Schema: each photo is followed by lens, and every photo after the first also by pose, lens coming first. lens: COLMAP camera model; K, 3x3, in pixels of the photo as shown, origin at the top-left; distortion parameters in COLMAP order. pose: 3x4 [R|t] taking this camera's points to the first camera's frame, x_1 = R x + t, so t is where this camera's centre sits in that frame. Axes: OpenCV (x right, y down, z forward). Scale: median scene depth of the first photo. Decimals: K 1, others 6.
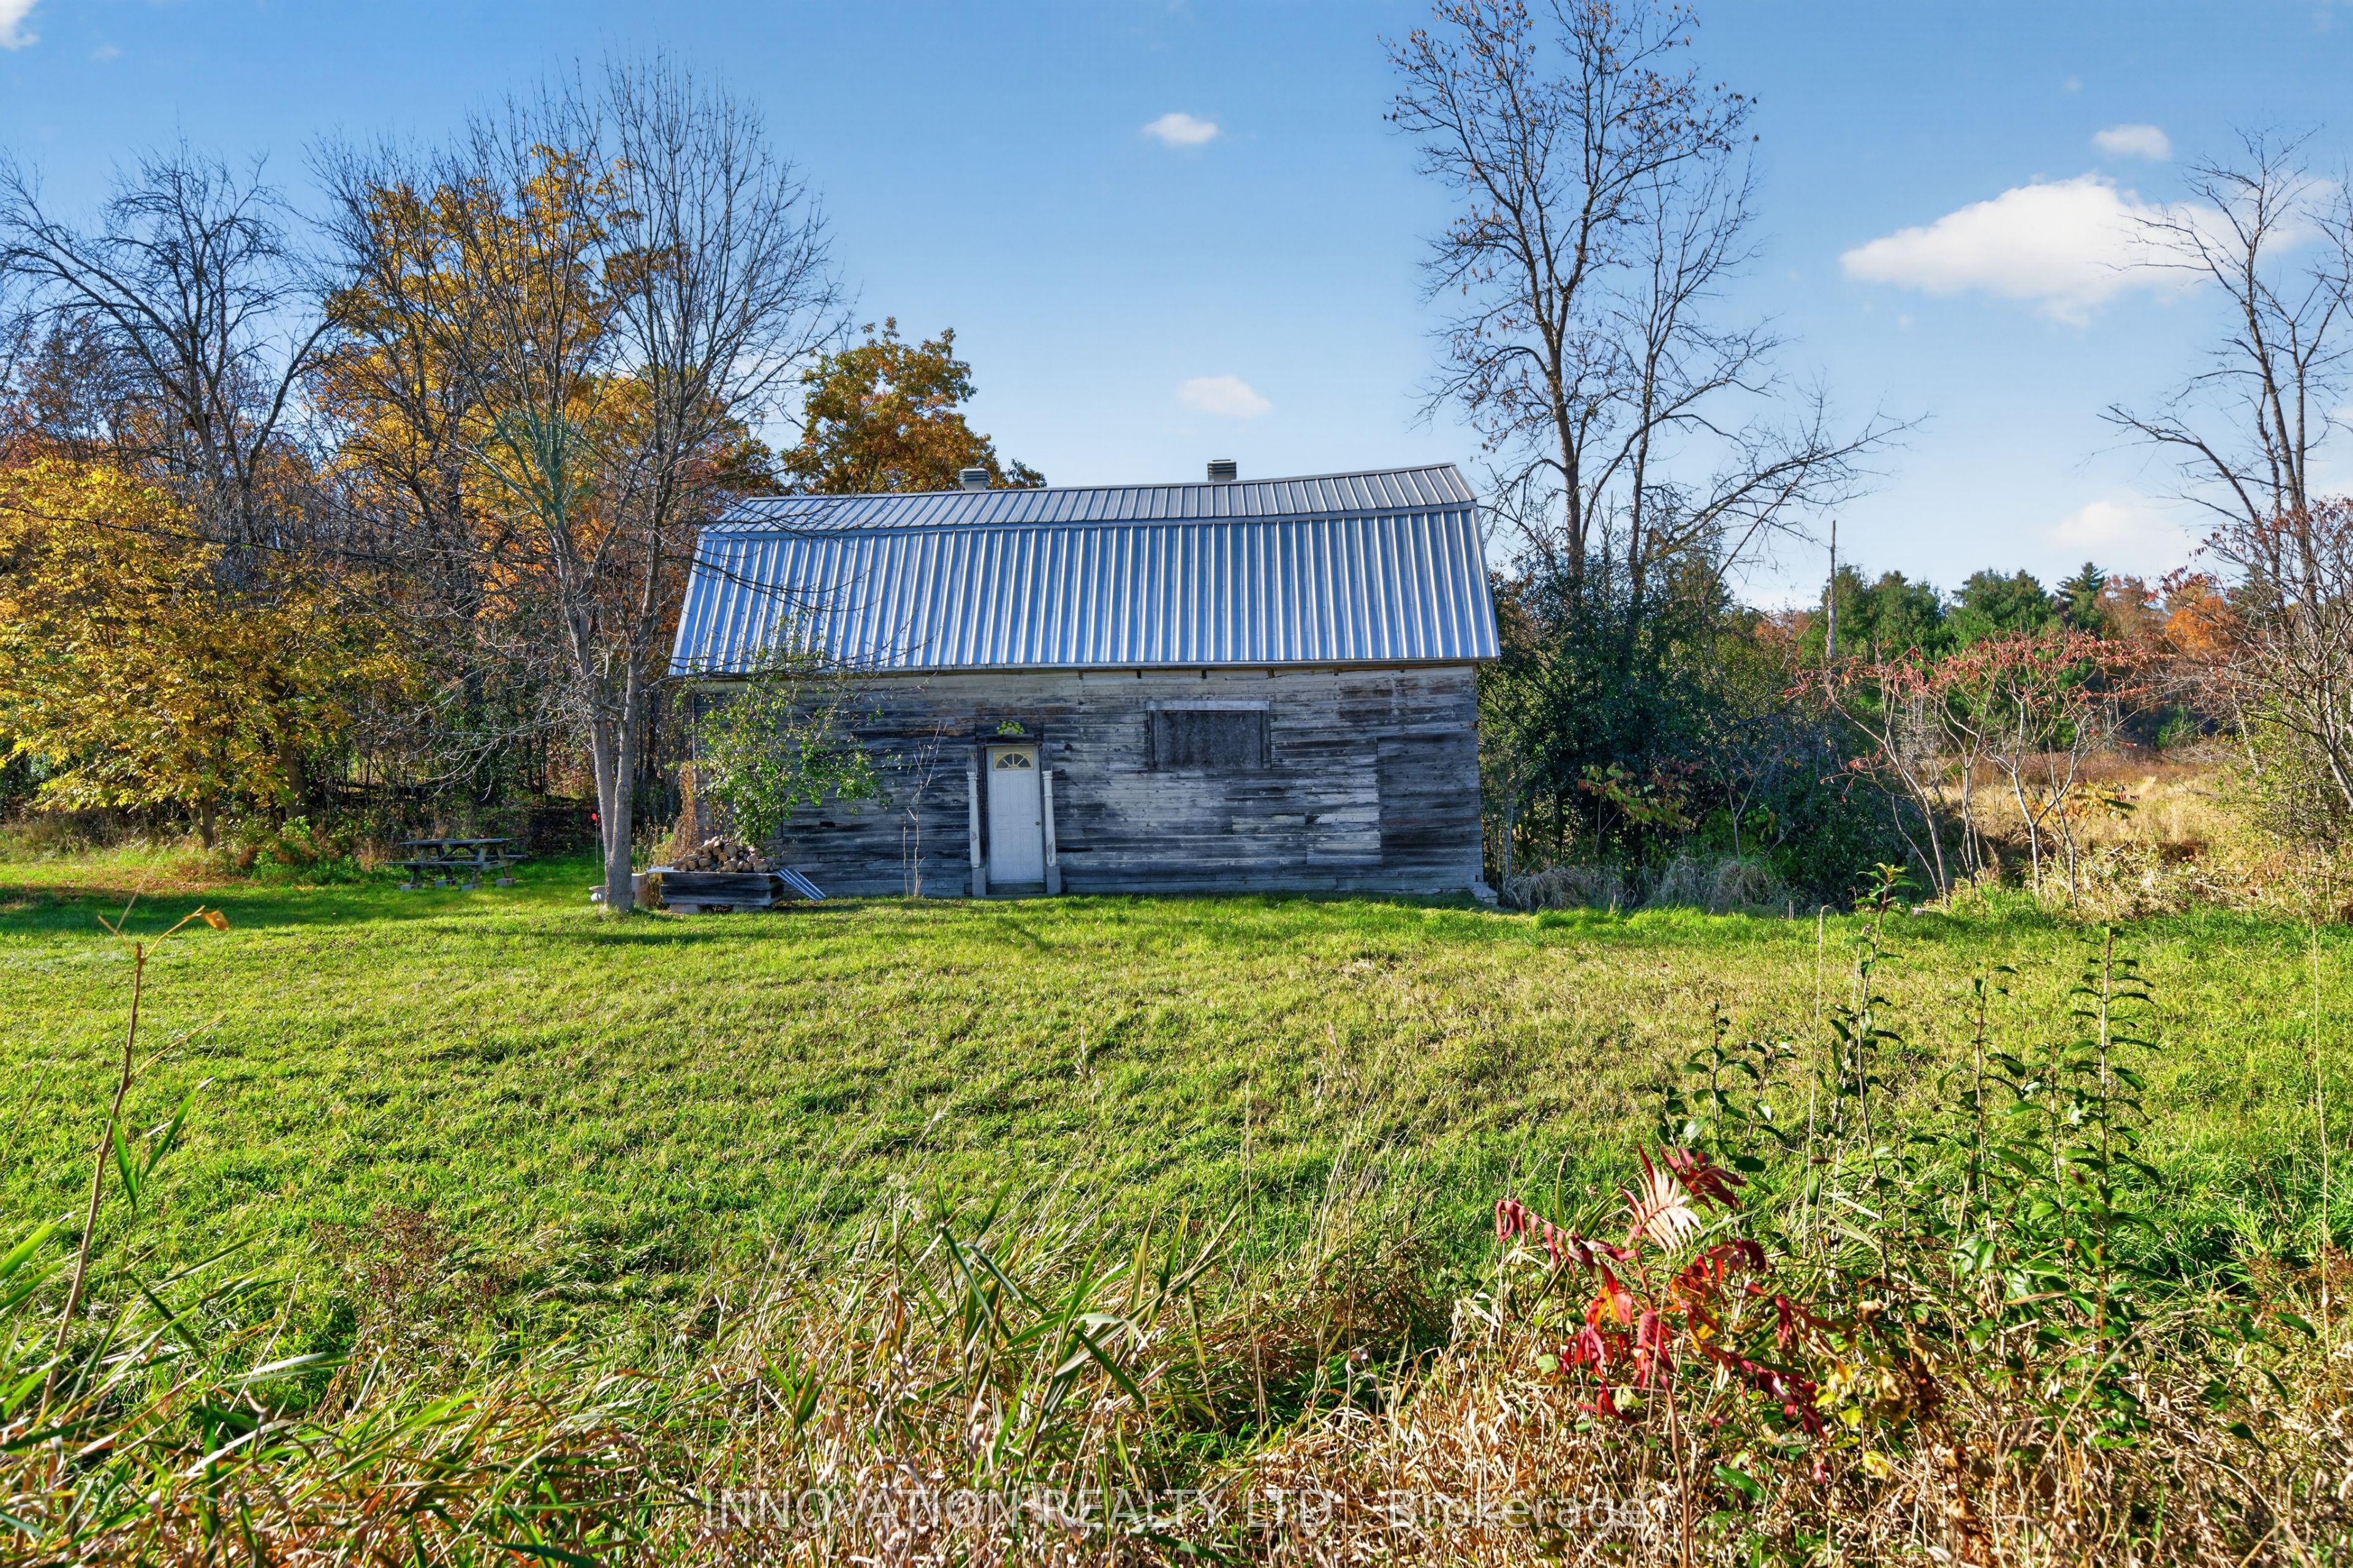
lens RADIAL K [[1543.2, 0, 1133.0], [0, 1543.2, 784.4], [0, 0, 1]] dist [-0.001060, -0.002506]
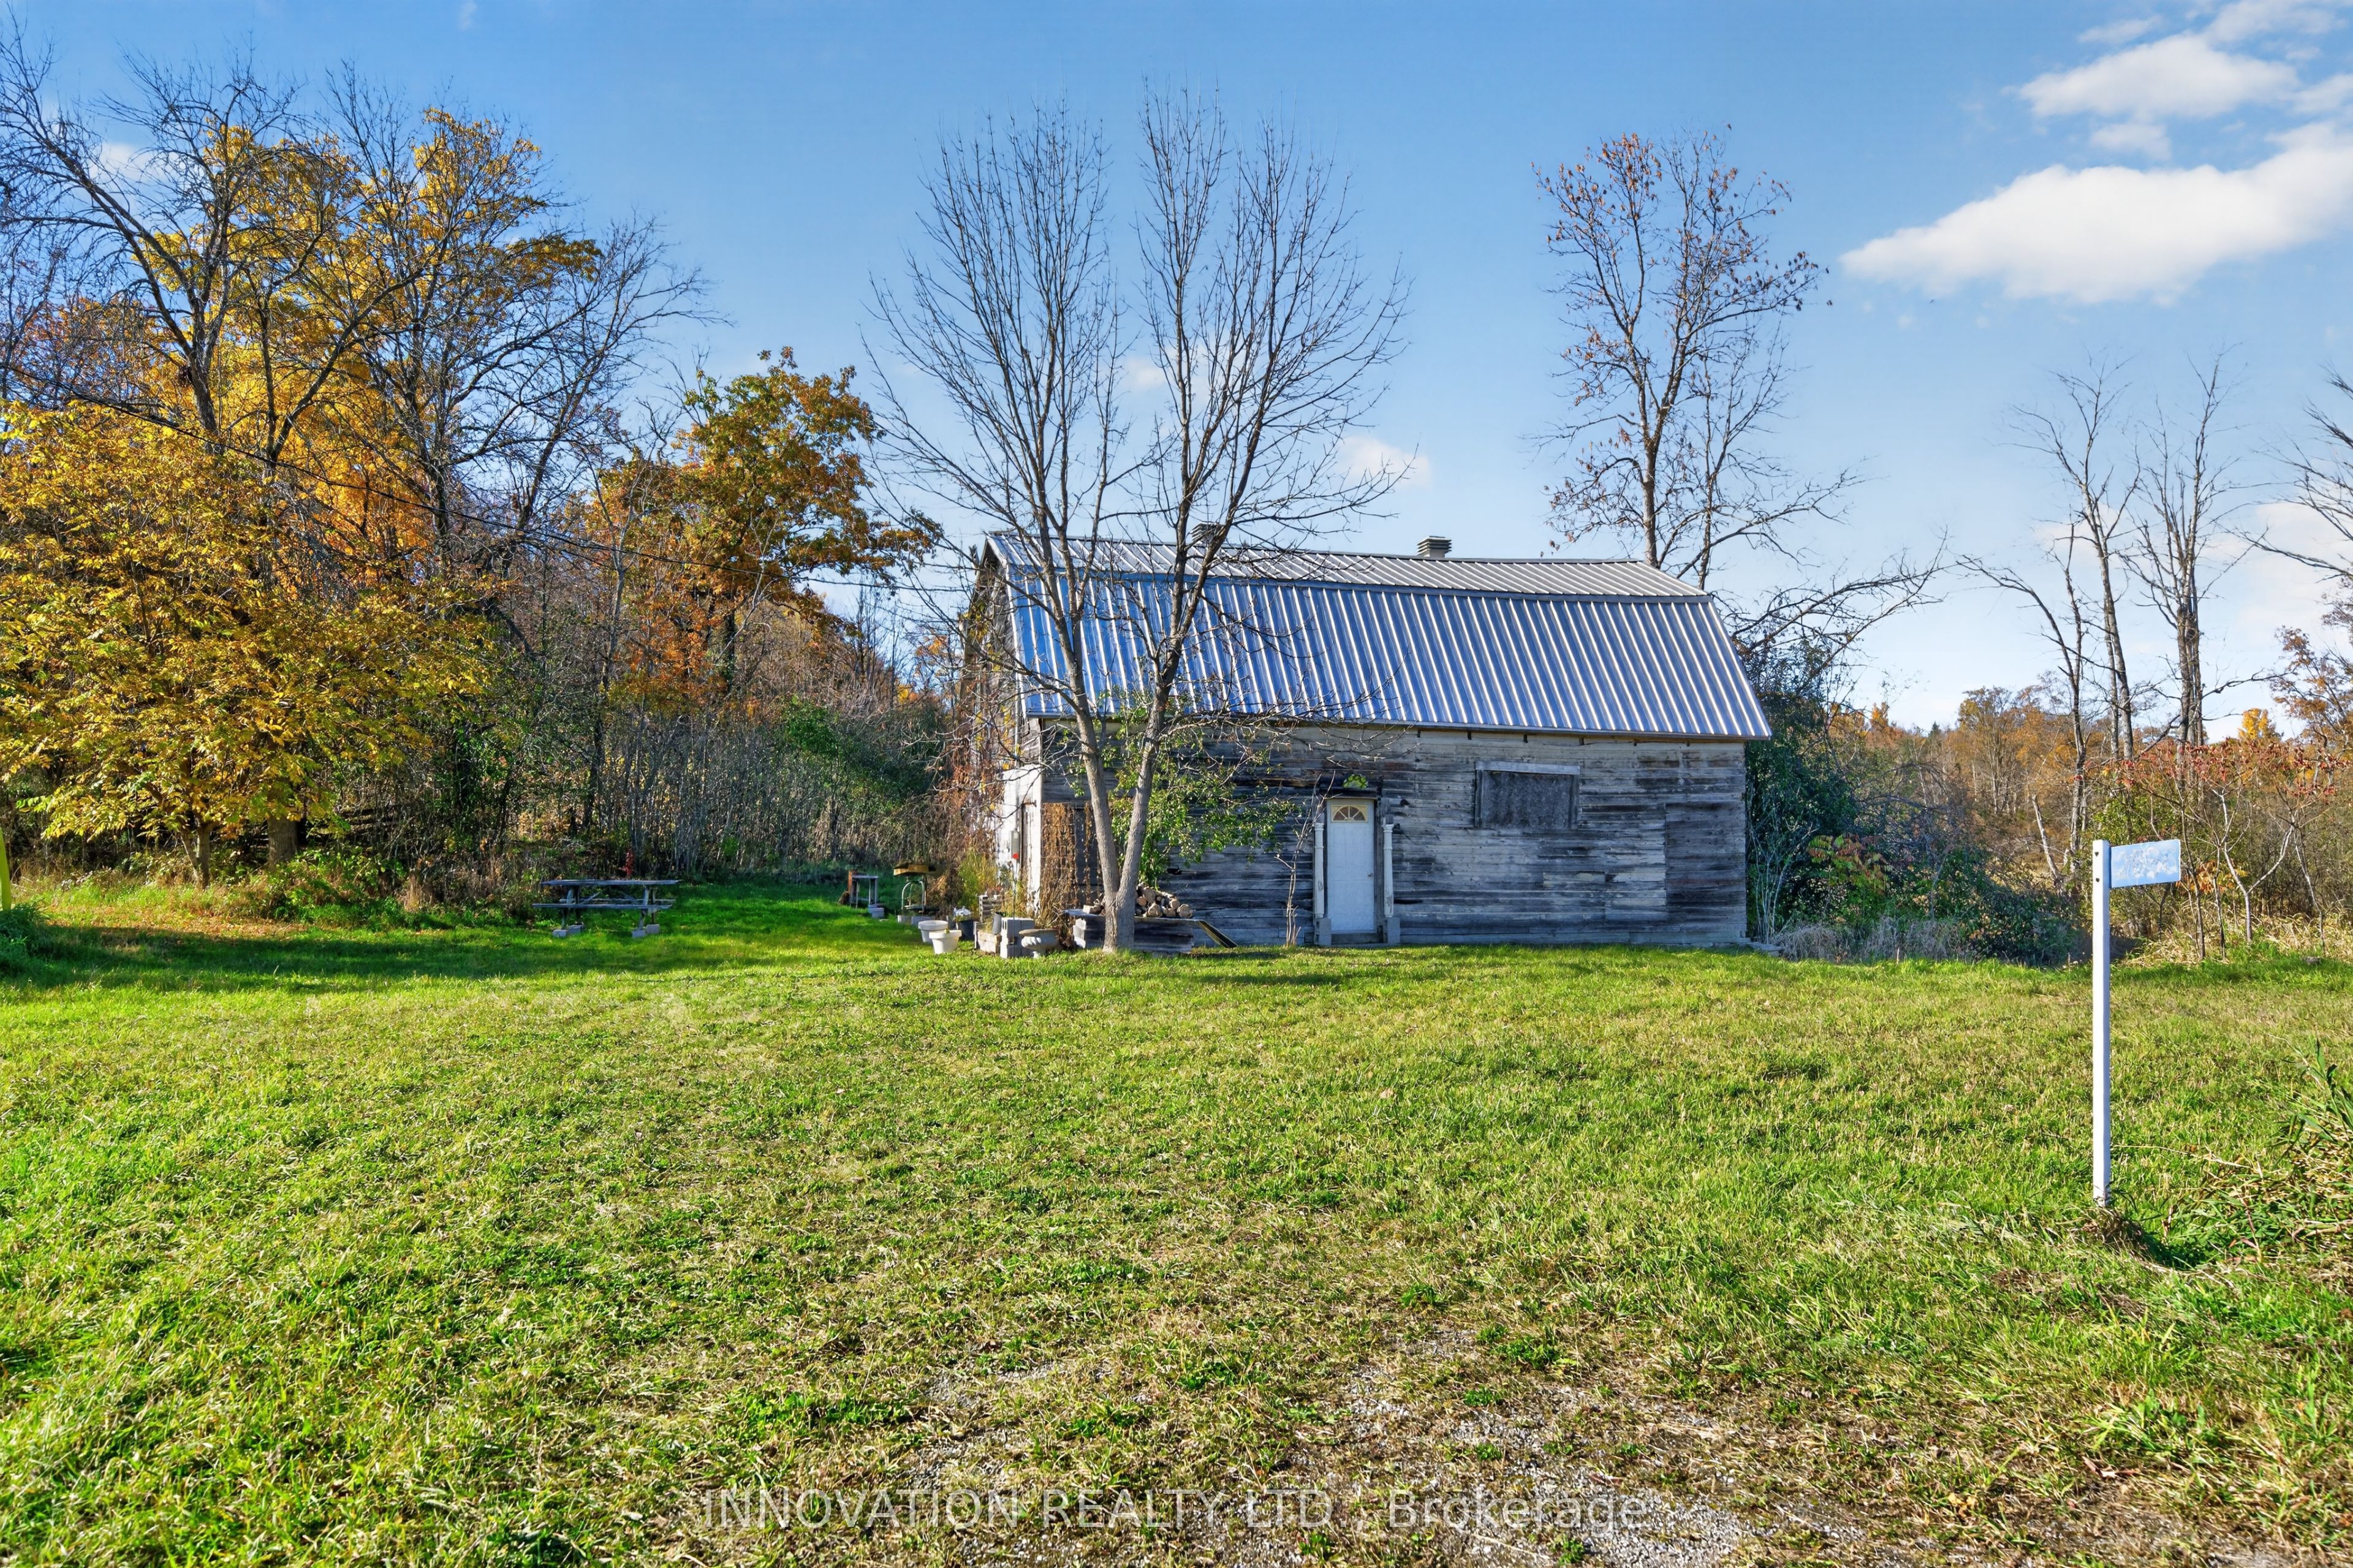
lens RADIAL K [[1543.2, 0, 1133.0], [0, 1543.2, 784.4], [0, 0, 1]] dist [-0.001060, -0.002506]
pose [[0.951231, 0.041400, 0.305689, -0.532098], [-0.028235, 0.998478, -0.047367, 0.018072], [-0.307185, 0.036426, 0.950953, 0.074305]]
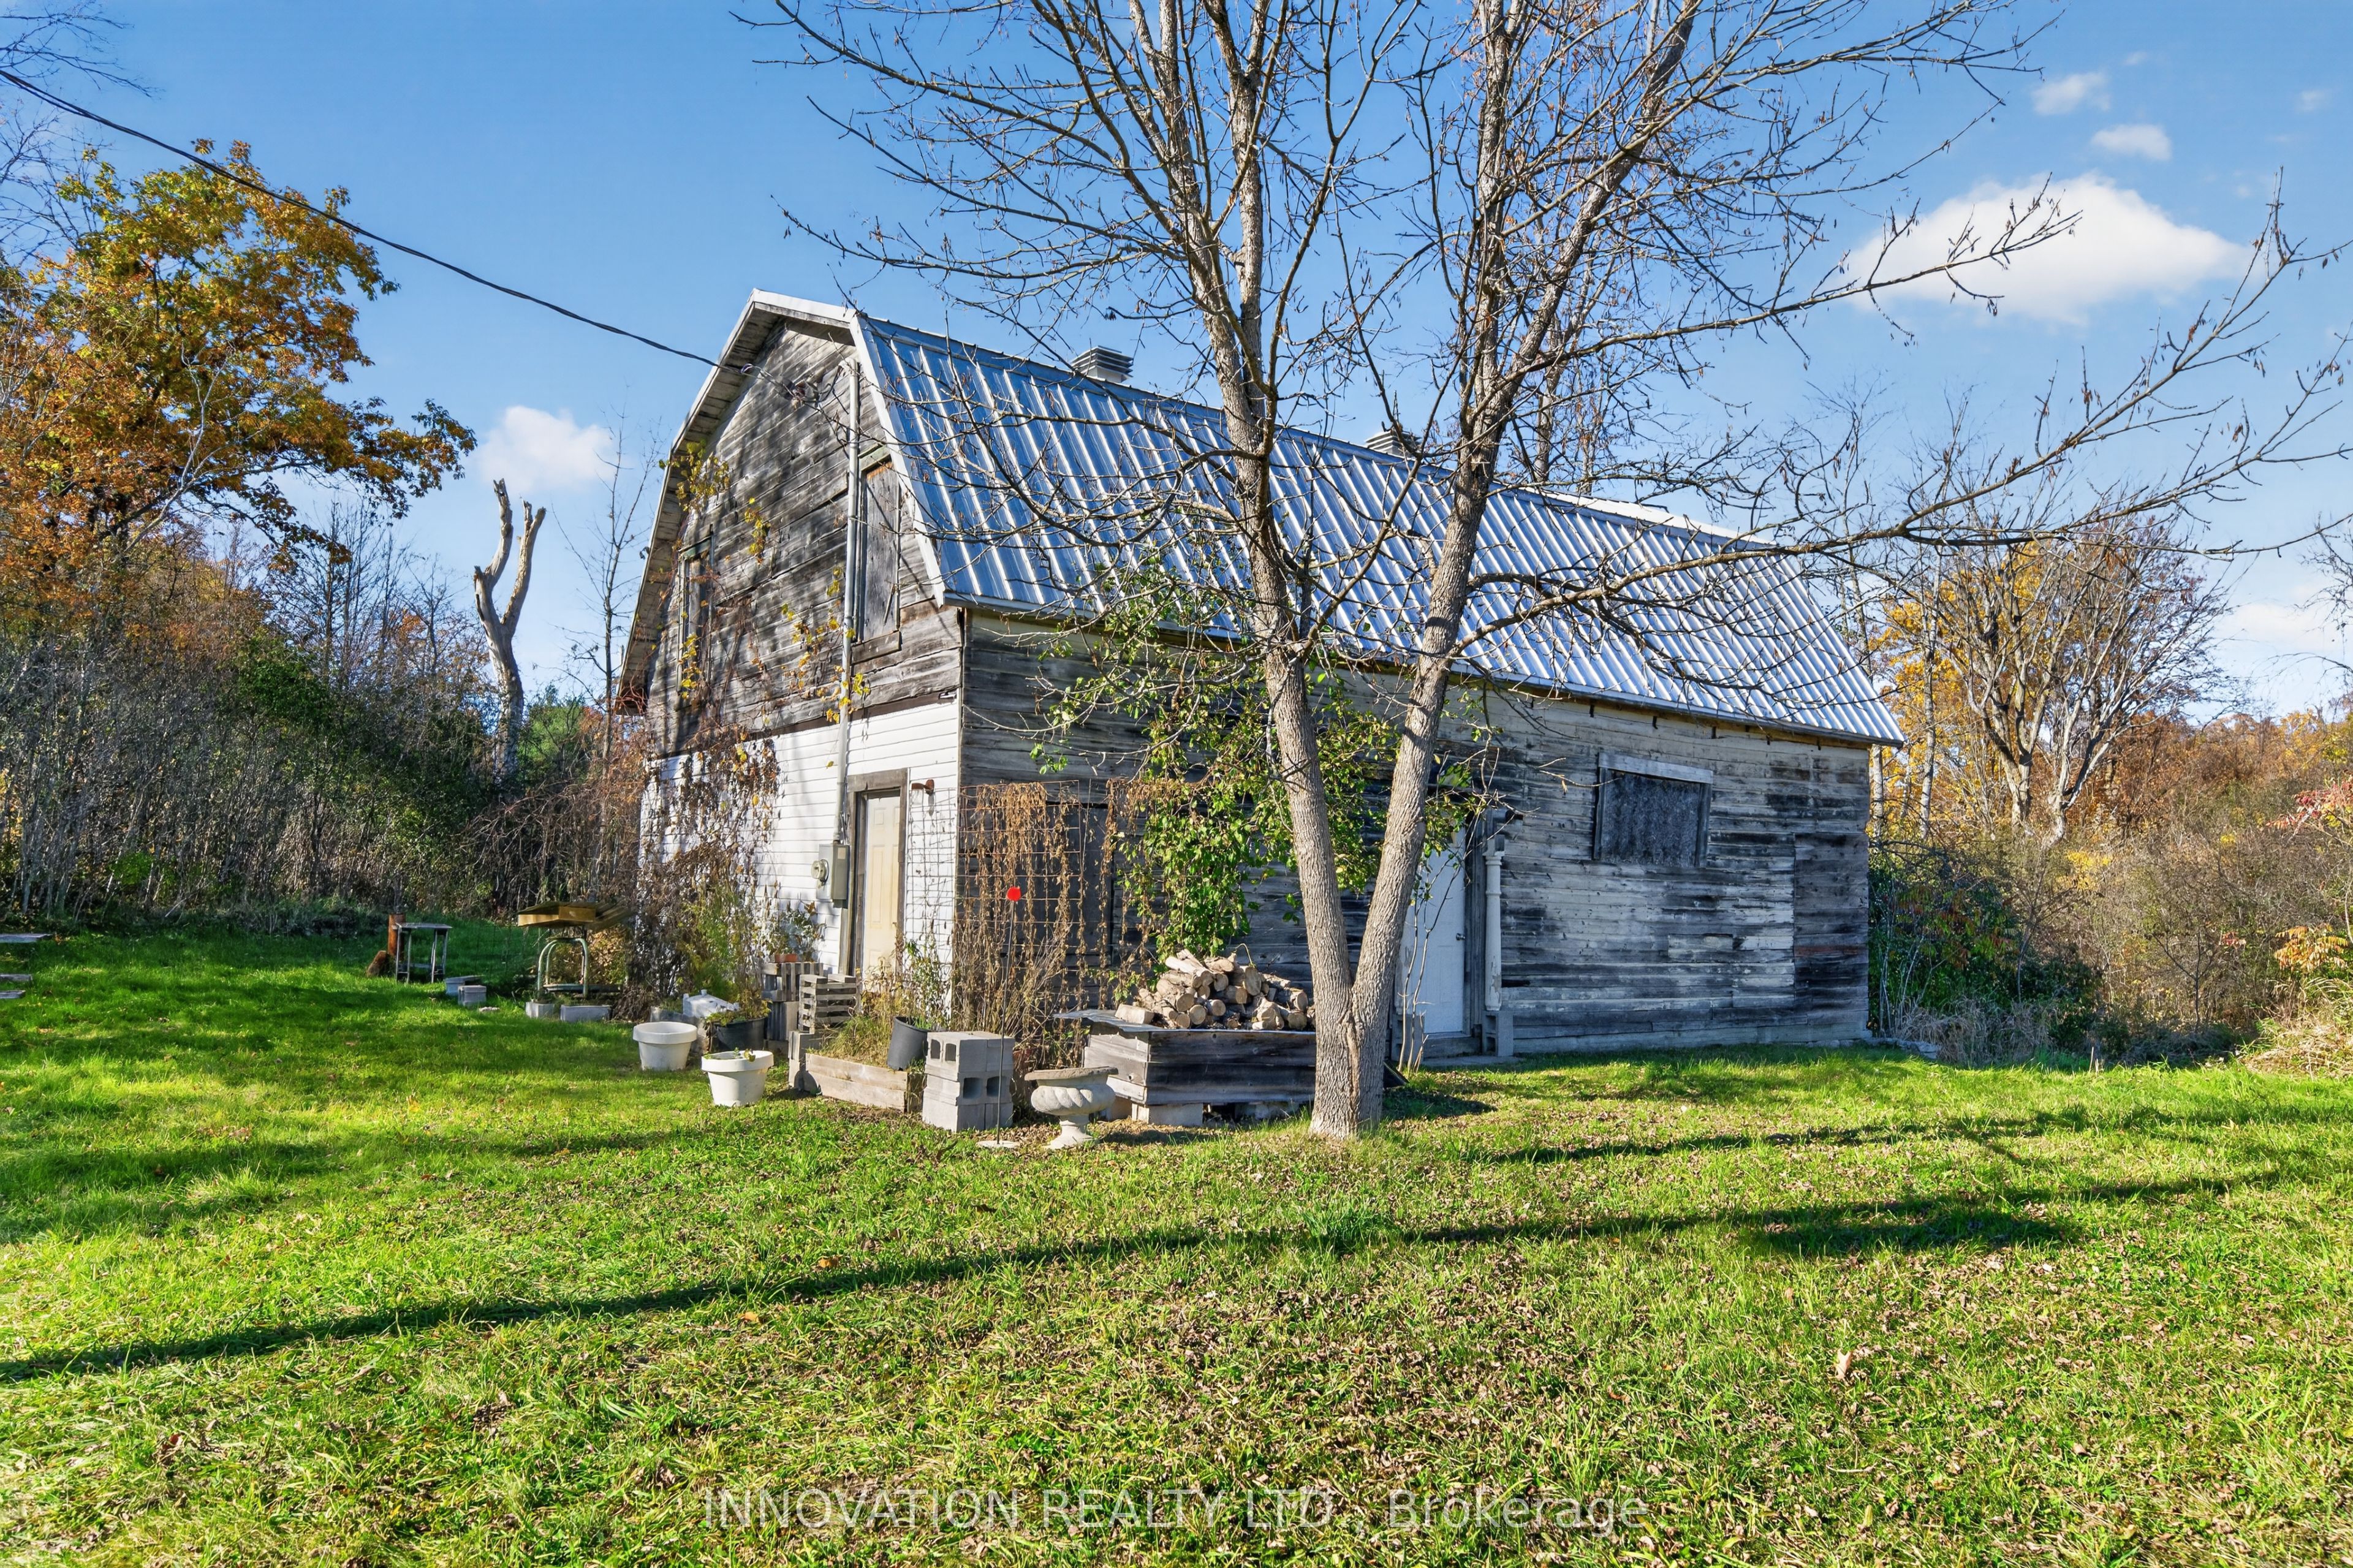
lens RADIAL K [[1515.5, 0, 1135.7], [0, 1515.5, 813.6], [0, 0, 1]] dist [0.000851, -0.001735]
pose [[0.782834, 0.077436, 0.617393, -0.530861], [-0.041567, 0.996518, -0.072281, 0.024905], [-0.620840, 0.030921, 0.783327, 0.624062]]
